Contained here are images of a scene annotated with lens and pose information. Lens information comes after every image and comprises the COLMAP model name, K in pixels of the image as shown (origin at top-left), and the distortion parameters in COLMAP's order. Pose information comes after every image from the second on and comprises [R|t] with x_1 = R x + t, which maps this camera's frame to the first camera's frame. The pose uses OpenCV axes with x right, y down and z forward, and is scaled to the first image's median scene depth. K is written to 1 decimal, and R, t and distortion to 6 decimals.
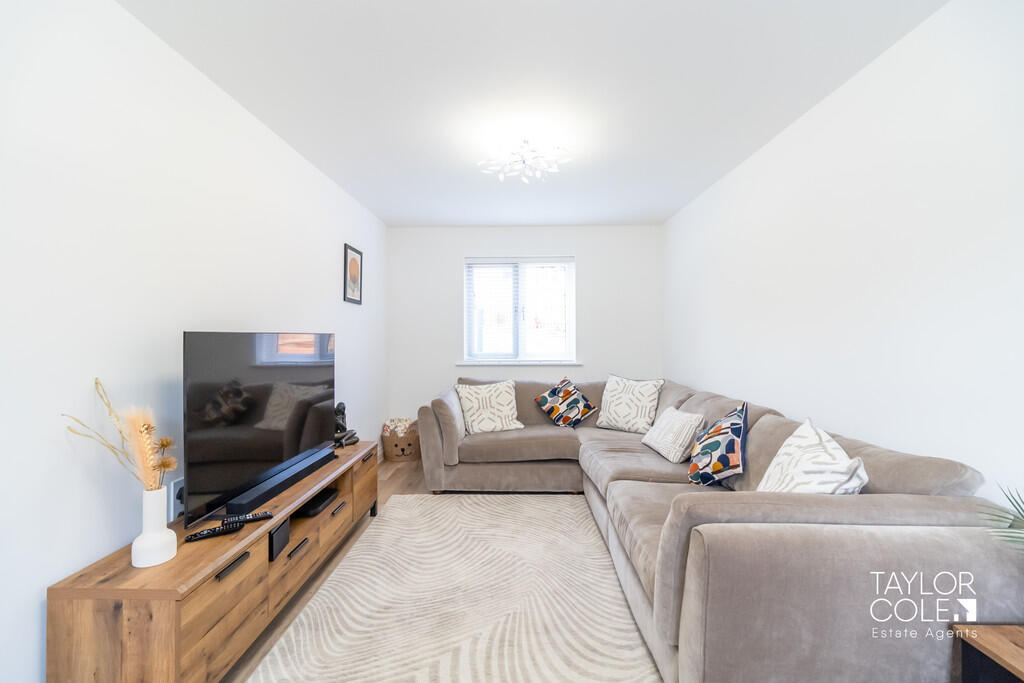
lens RADIAL K [[432.4, 0, 505.9], [0, 432.4, 340.4], [0, 0, 1]] dist [0.001544, -0.000012]
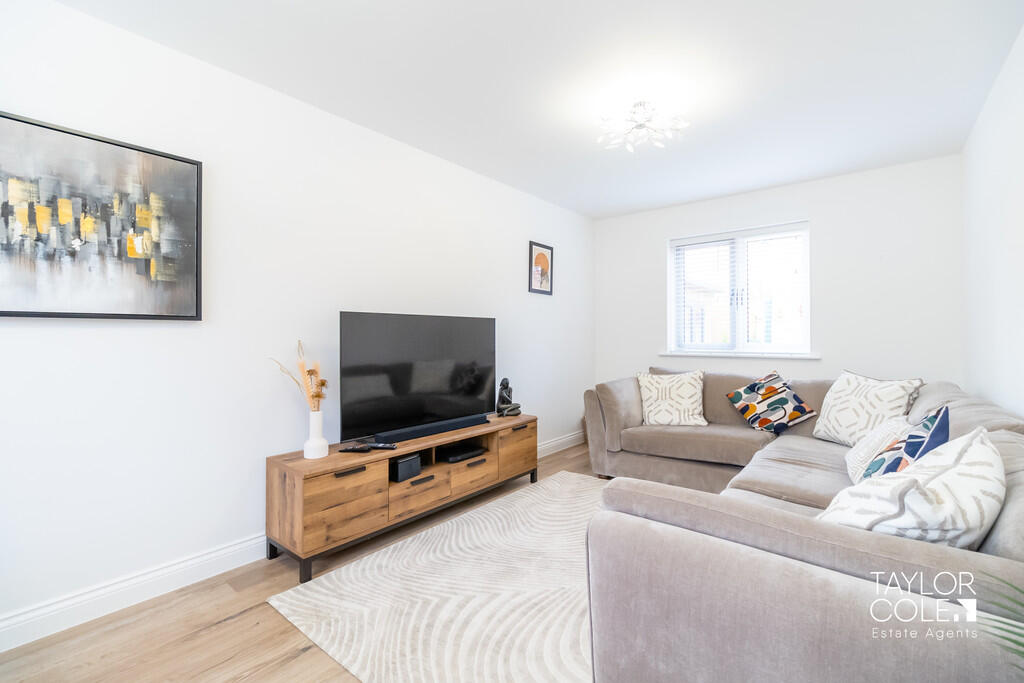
lens RADIAL K [[432.4, 0, 512.9], [0, 432.4, 339.8], [0, 0, 1]] dist [0.001544, -0.000012]
pose [[0.800379, 0.007024, -0.599453, 0.321337], [-0.005248, 0.999975, 0.004710, 0.034464], [0.599471, -0.000624, 0.800396, 0.082043]]
